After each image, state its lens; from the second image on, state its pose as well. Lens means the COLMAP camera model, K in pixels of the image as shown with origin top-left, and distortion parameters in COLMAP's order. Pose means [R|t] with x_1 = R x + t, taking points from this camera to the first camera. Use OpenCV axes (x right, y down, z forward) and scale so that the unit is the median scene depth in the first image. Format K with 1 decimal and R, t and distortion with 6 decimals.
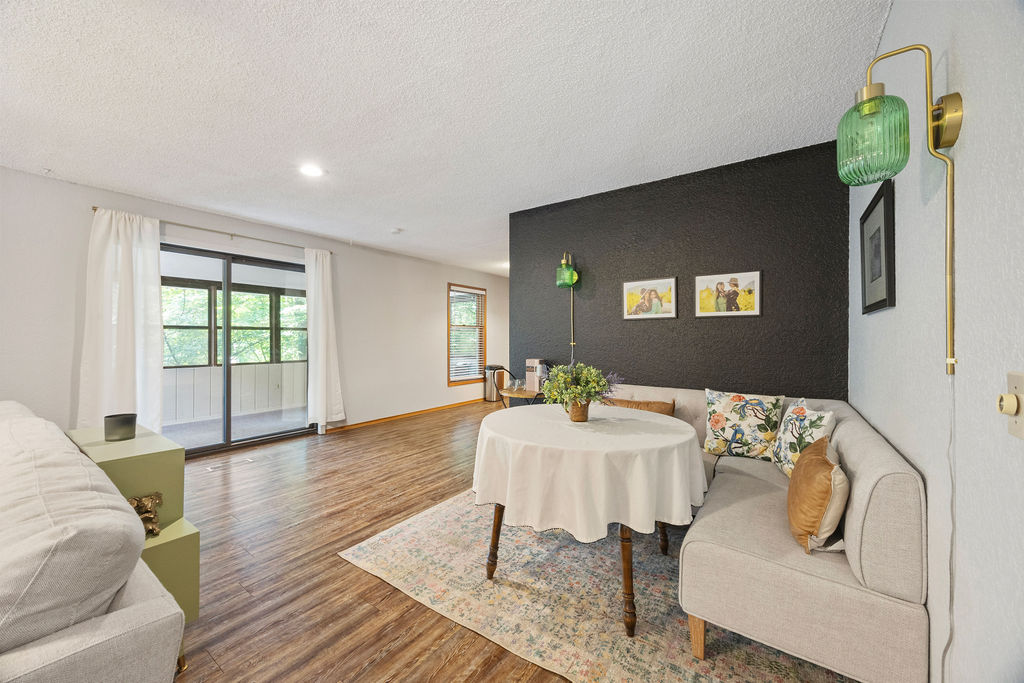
lens RADIAL K [[384.2, 0, 507.5], [0, 384.2, 337.5], [0, 0, 1]] dist [-0.008609, -0.000247]
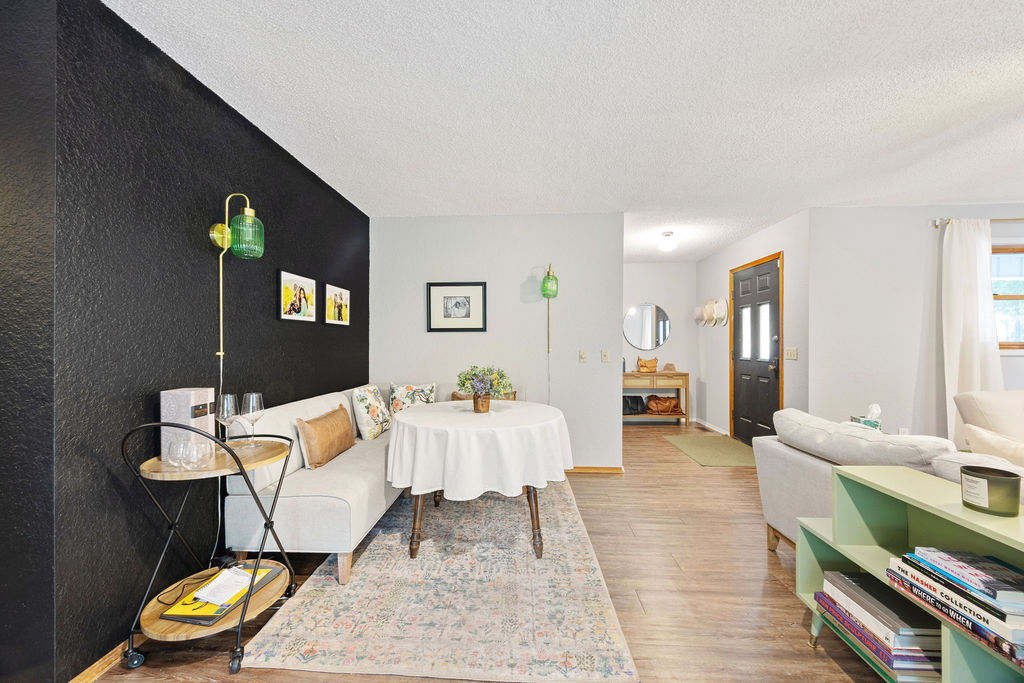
lens RADIAL K [[384.2, 0, 505.6], [0, 384.2, 341.4], [0, 0, 1]] dist [-0.008609, -0.000247]
pose [[-0.525608, 0.002302, 0.850724, -0.715250], [-0.002796, 0.999986, -0.004433, -0.001309], [-0.850722, -0.004709, -0.525594, 1.259888]]
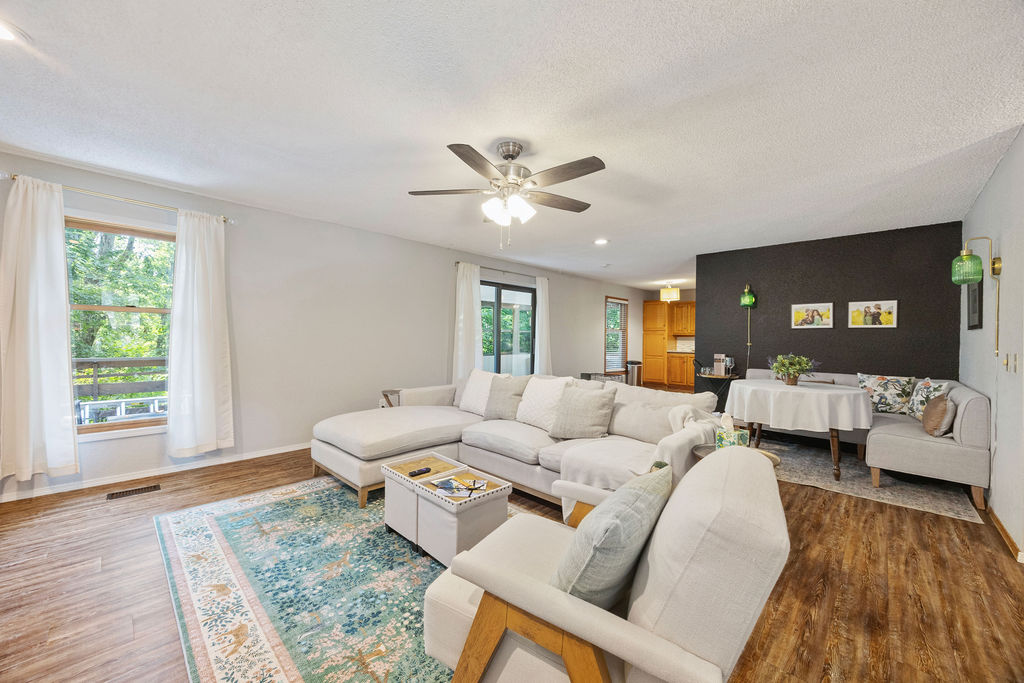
lens RADIAL K [[384.2, 0, 508.3], [0, 384.2, 339.6], [0, 0, 1]] dist [-0.008609, -0.000247]
pose [[0.987866, 0.010808, -0.154932, -0.712803], [-0.009880, 0.999928, 0.006758, -0.003387], [0.154994, -0.005145, 0.987902, -0.842030]]
